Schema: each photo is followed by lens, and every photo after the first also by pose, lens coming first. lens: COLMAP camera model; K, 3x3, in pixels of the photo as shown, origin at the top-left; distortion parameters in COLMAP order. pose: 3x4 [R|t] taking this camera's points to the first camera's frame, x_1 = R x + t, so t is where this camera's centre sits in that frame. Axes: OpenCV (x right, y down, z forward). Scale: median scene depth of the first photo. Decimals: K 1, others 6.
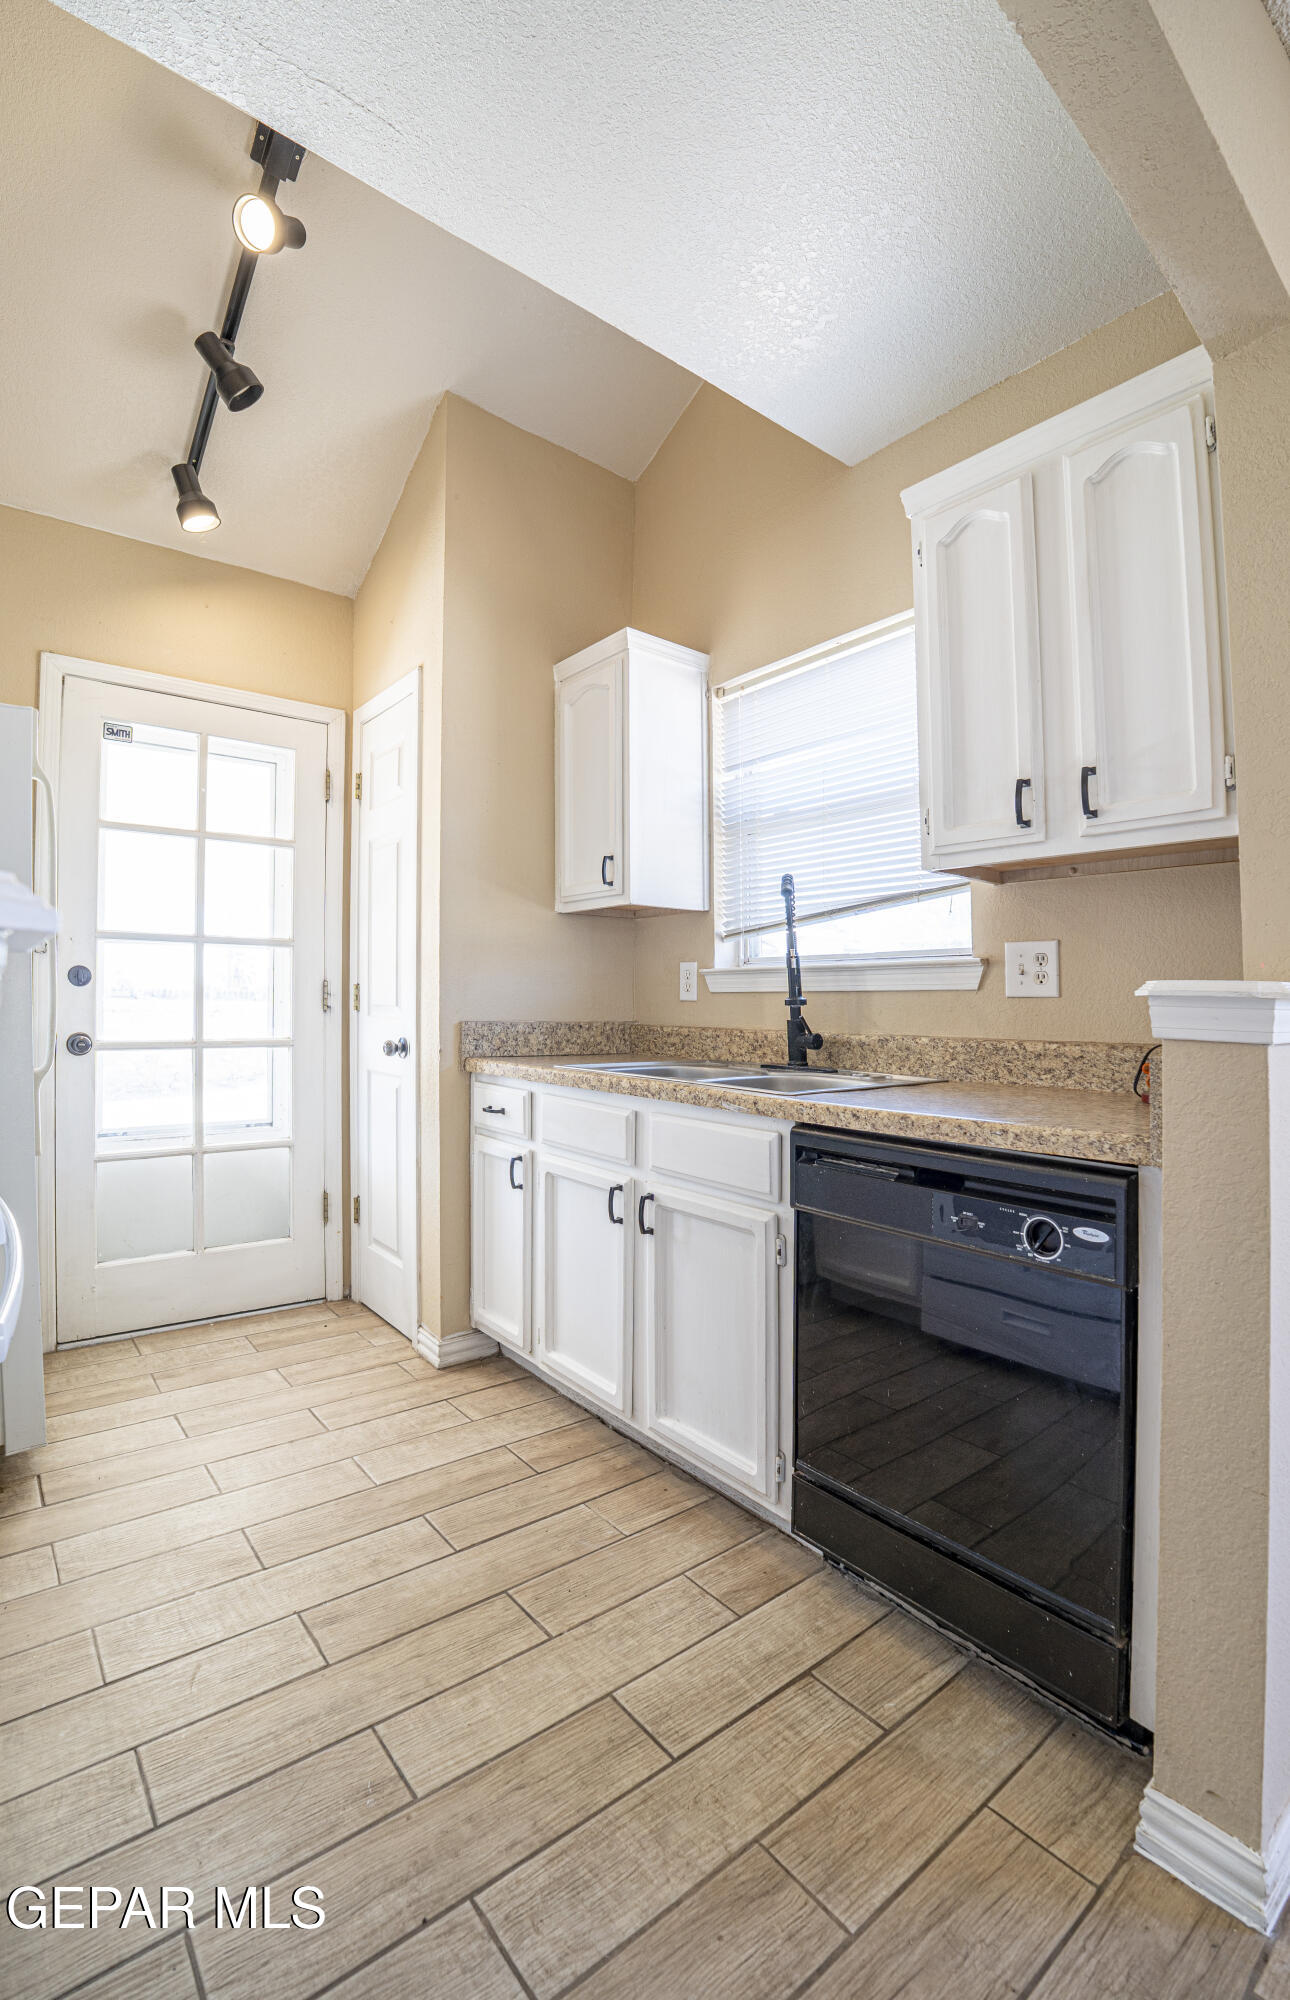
lens RADIAL K [[903.5, 0, 642.4], [0, 903.5, 997.6], [0, 0, 1]] dist [-0.052509, 0.001440]
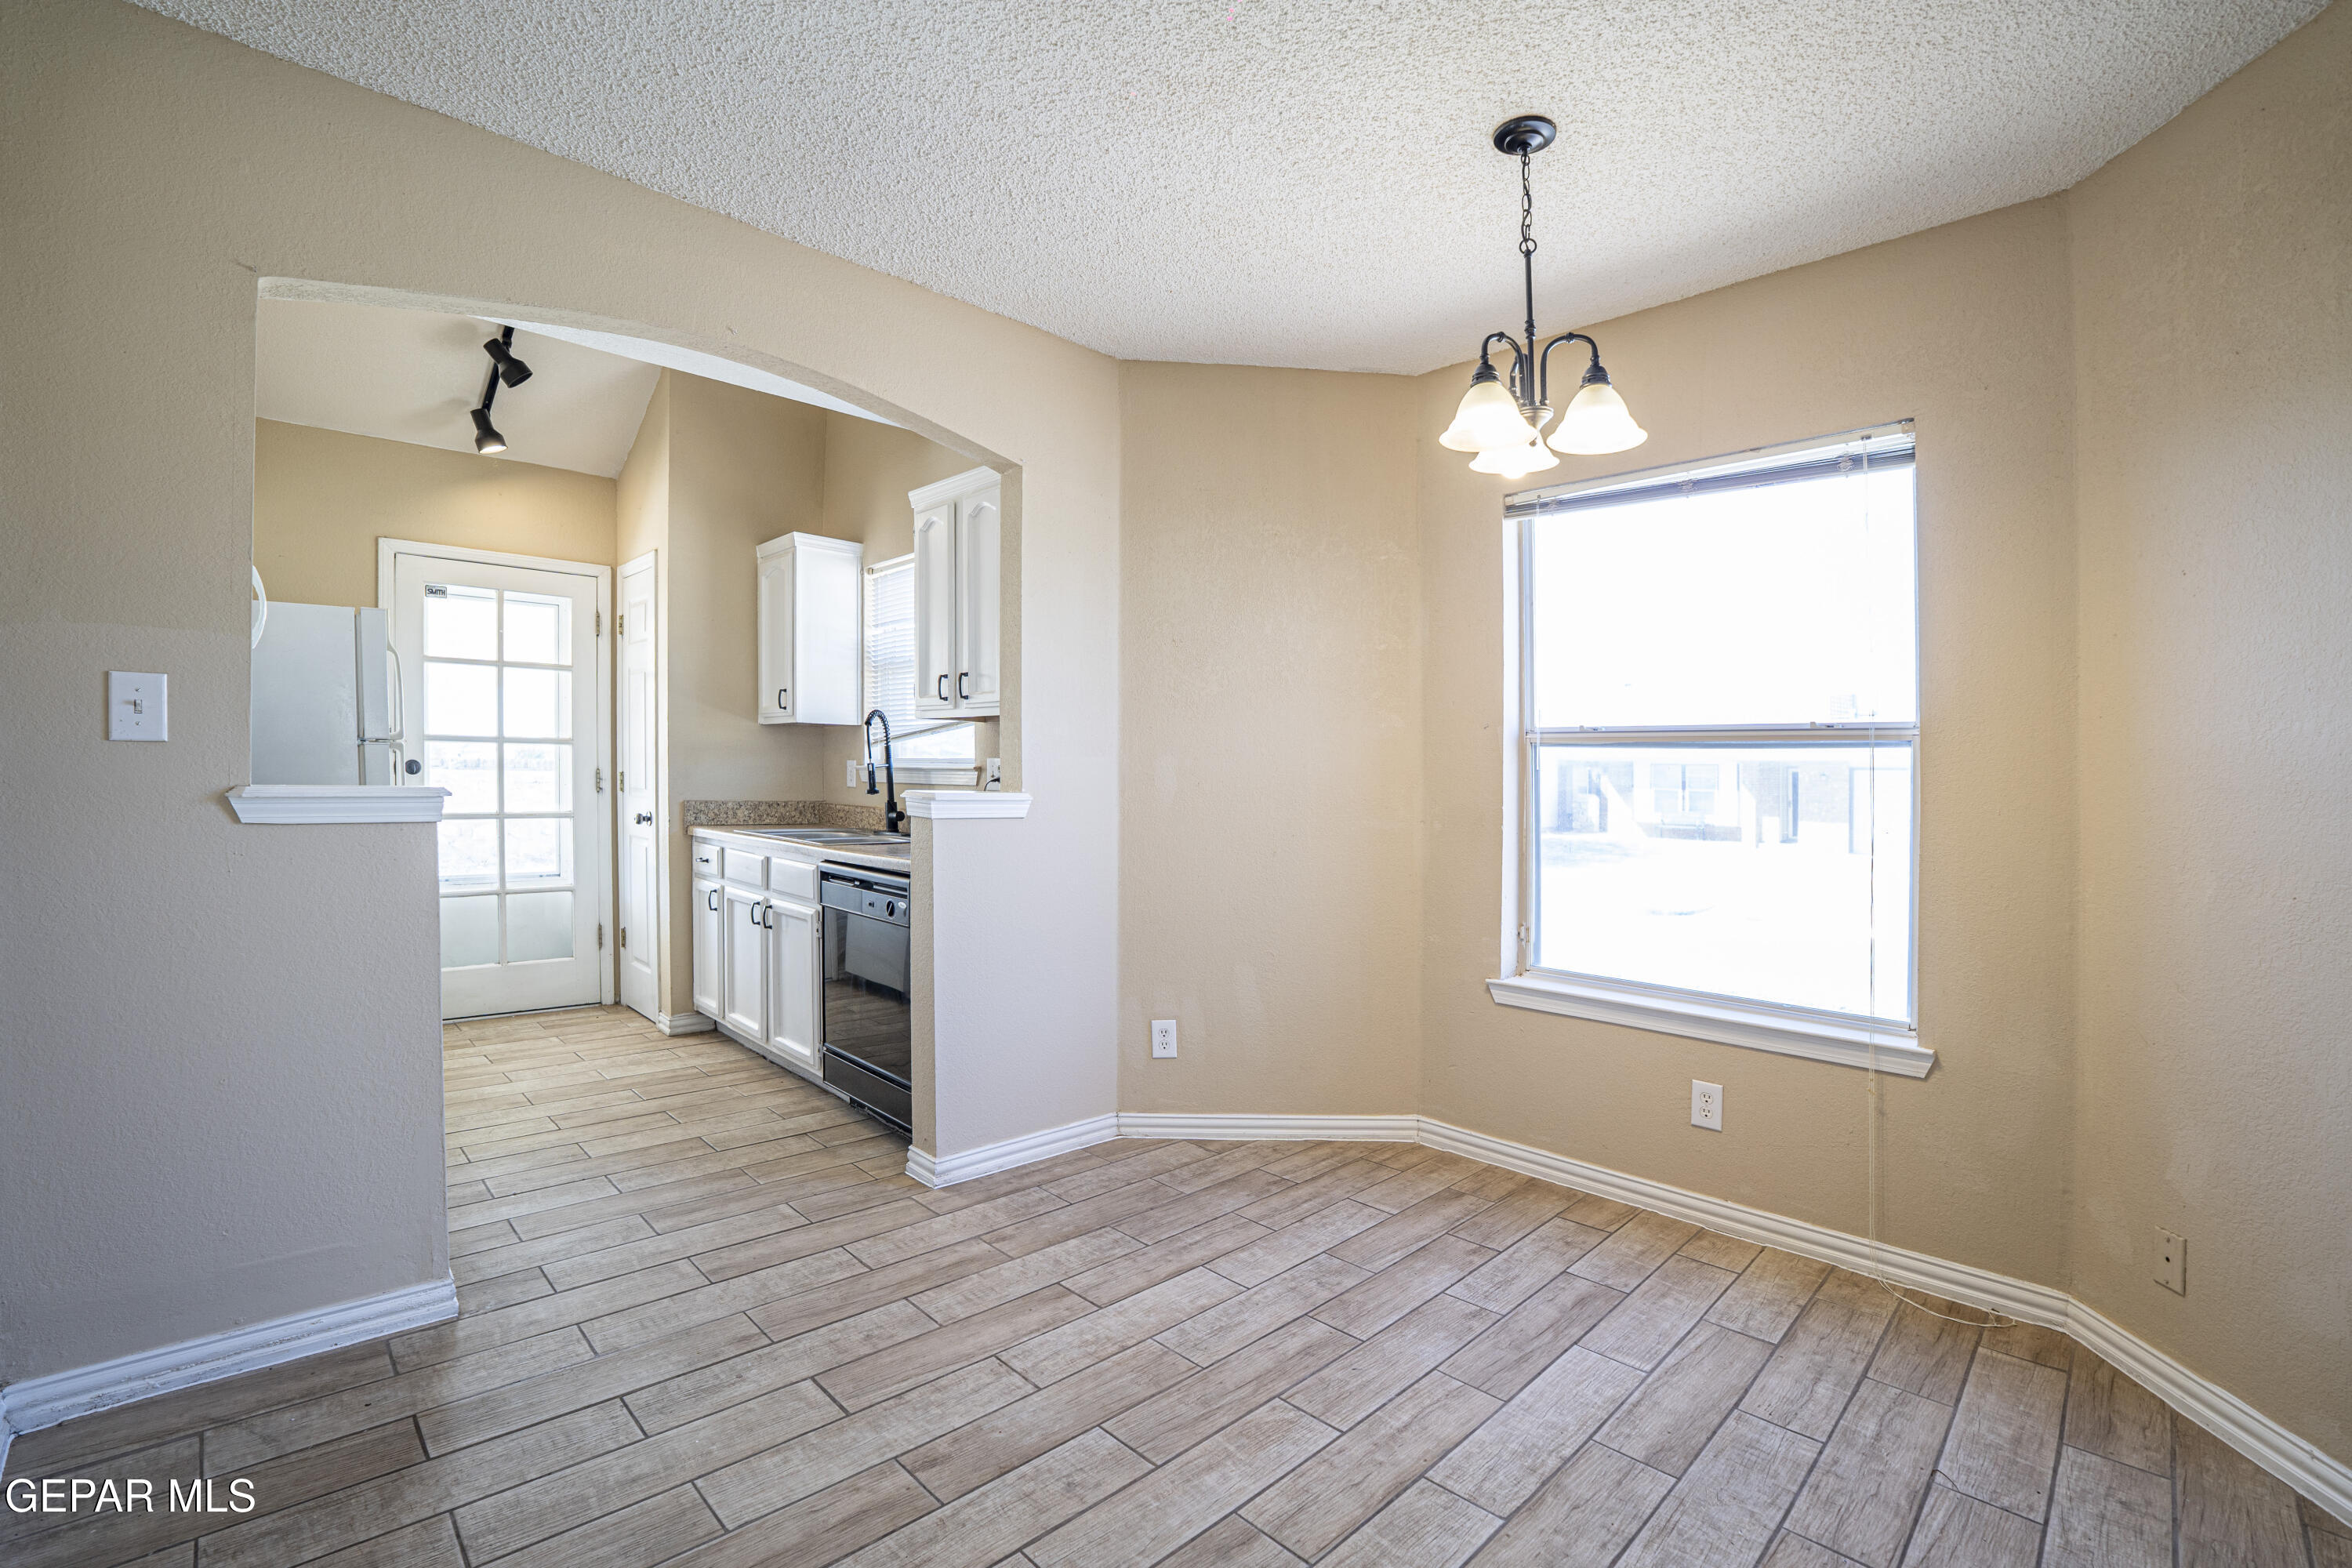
lens RADIAL K [[1037.2, 0, 1124.4], [0, 1037.2, 814.9], [0, 0, 1]] dist [-0.055892, 0.009608]
pose [[0.997494, 0.005935, 0.070495, 0.391751], [-0.009309, 0.998822, 0.047621, -0.036555], [-0.070129, -0.048158, 0.996375, -0.705348]]
